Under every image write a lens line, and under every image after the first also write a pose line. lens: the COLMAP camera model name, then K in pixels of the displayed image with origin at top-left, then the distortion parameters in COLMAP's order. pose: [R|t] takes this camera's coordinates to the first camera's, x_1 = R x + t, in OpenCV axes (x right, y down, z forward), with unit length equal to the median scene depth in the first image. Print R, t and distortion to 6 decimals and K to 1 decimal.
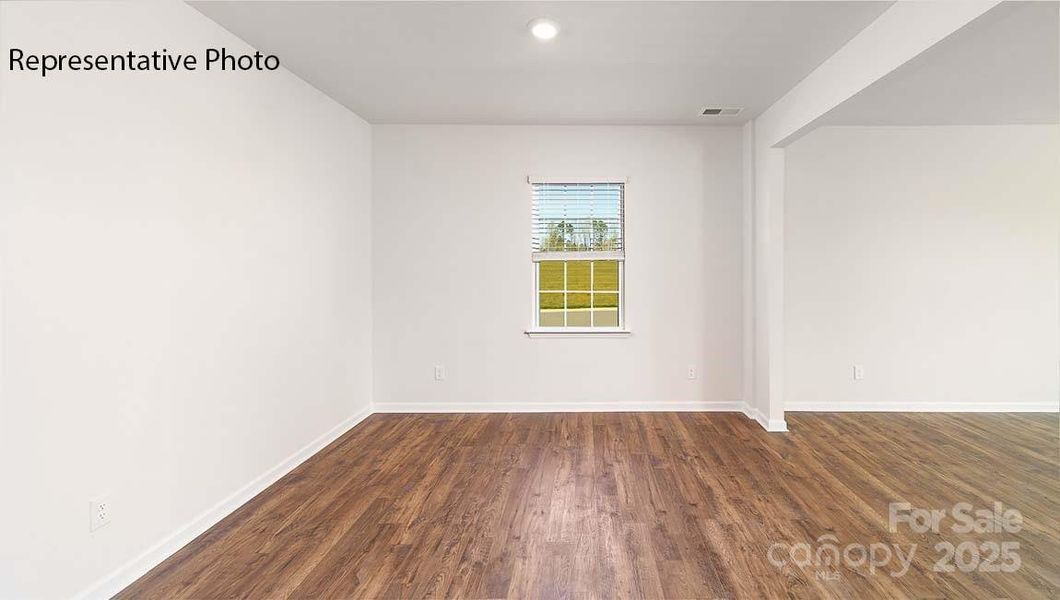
lens RADIAL K [[444.3, 0, 488.4], [0, 444.3, 267.8], [0, 0, 1]] dist [-0.001170, 0.000127]
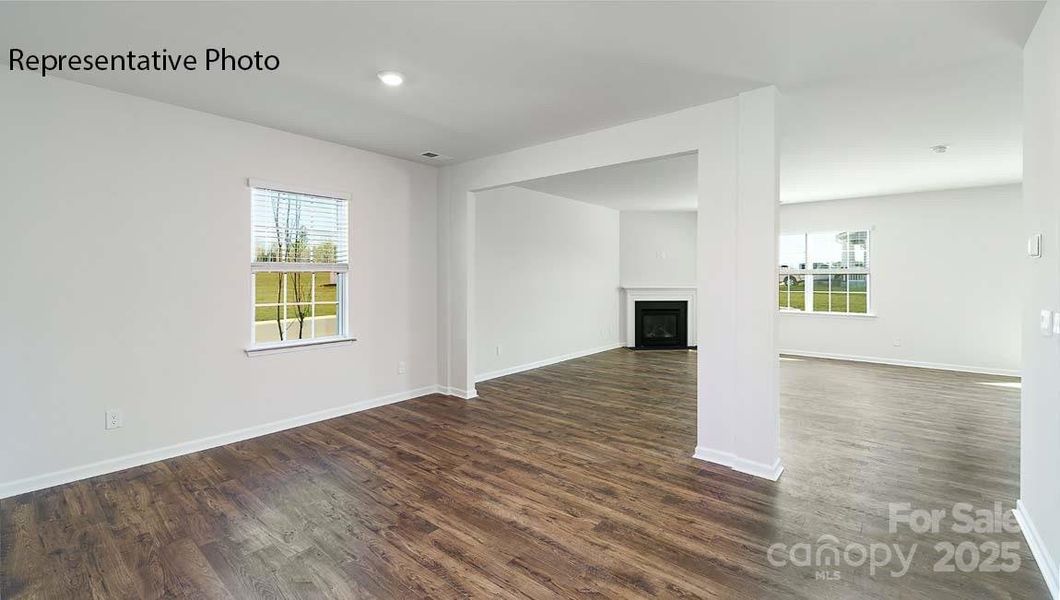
lens RADIAL K [[464.5, 0, 517.7], [0, 464.5, 273.3], [0, 0, 1]] dist [-0.001330, -0.000159]
pose [[0.645295, 0.007570, 0.763896, -0.351913], [-0.001915, 0.999964, -0.008292, -0.006085], [-0.763931, 0.003888, 0.645286, -0.036447]]
